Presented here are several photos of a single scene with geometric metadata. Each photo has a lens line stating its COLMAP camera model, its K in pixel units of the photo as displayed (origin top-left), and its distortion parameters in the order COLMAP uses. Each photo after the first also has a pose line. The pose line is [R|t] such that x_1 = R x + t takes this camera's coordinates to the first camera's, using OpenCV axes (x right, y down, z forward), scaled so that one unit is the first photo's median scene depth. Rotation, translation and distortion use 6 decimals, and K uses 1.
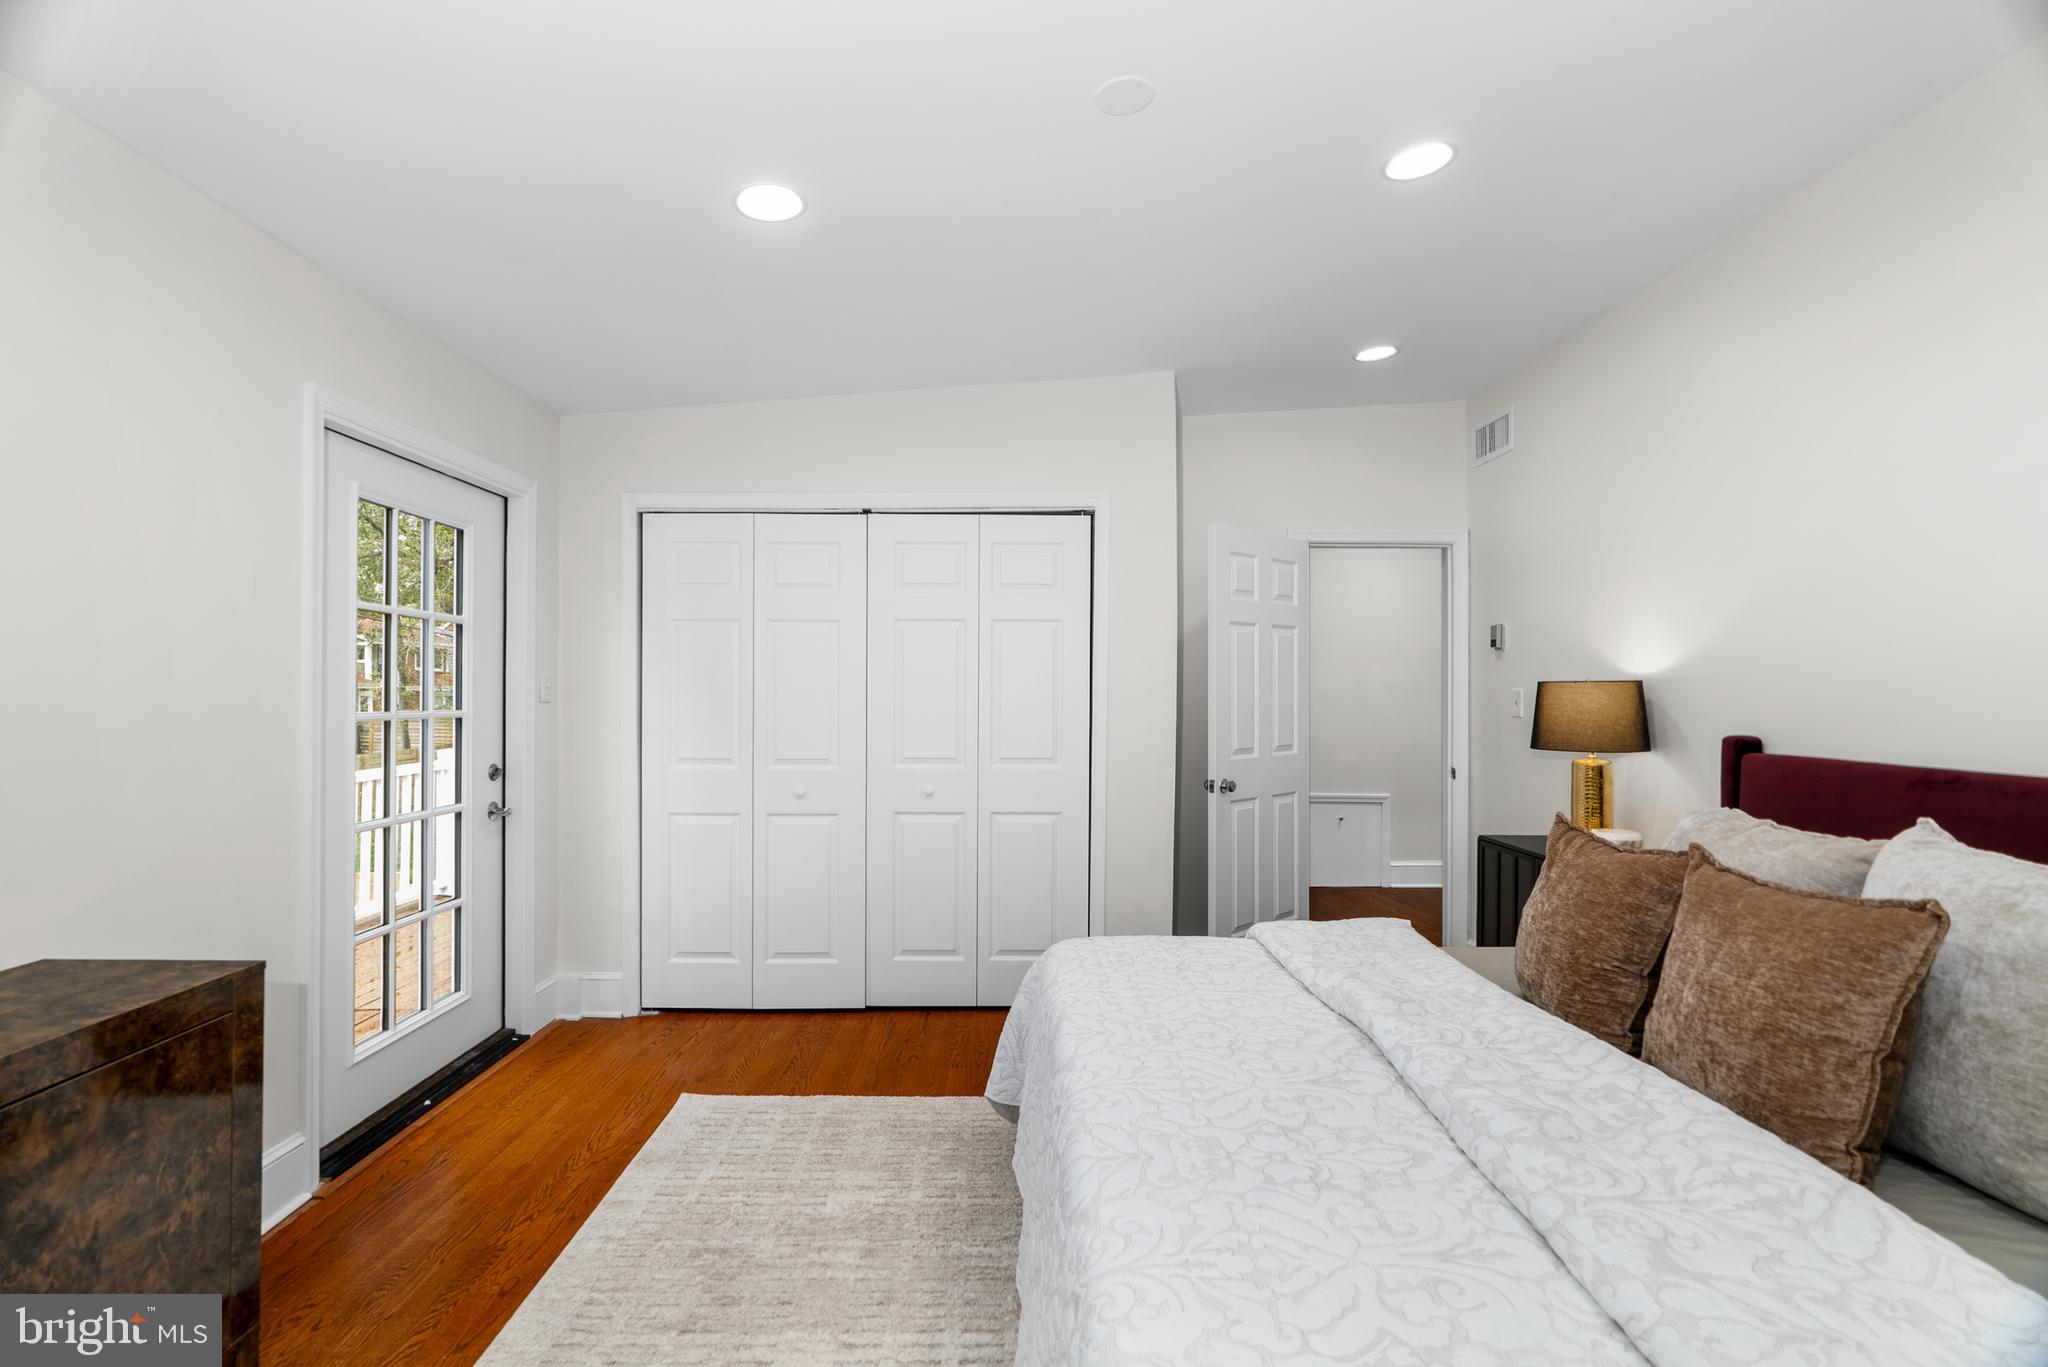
lens RADIAL K [[931.2, 0, 1016.5], [0, 931.2, 684.6], [0, 0, 1]] dist [-0.015036, 0.004906]
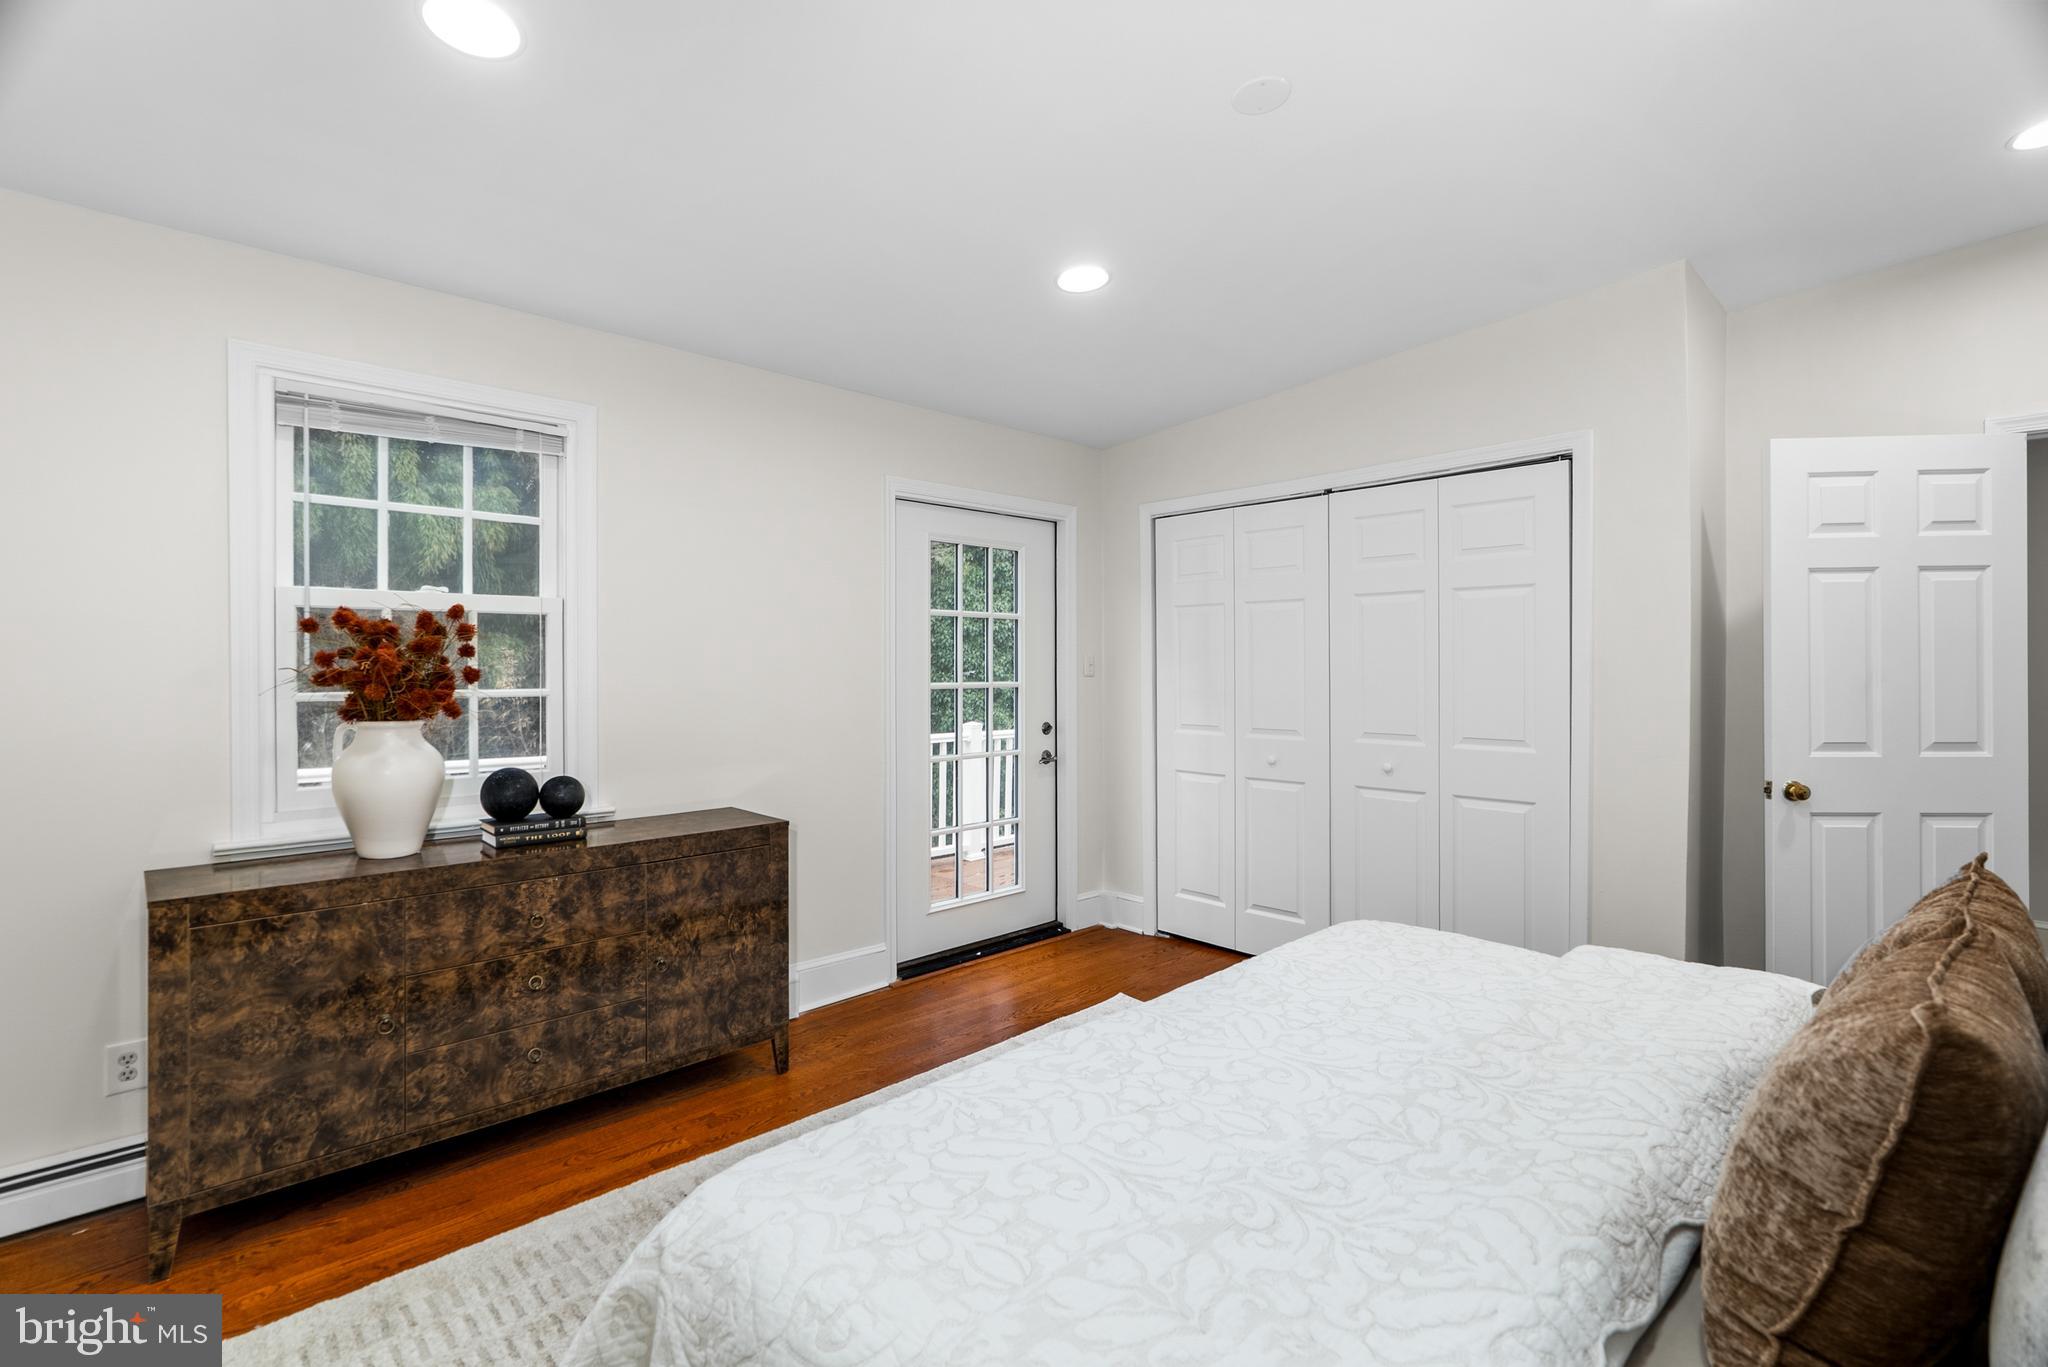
lens RADIAL K [[931.2, 0, 1015.8], [0, 931.2, 671.4], [0, 0, 1]] dist [-0.015036, 0.004906]
pose [[0.679034, -0.001186, -0.734106, 0.390468], [0.009974, 0.999921, 0.007611, 0.001449], [0.734039, -0.012490, 0.678992, 0.052466]]
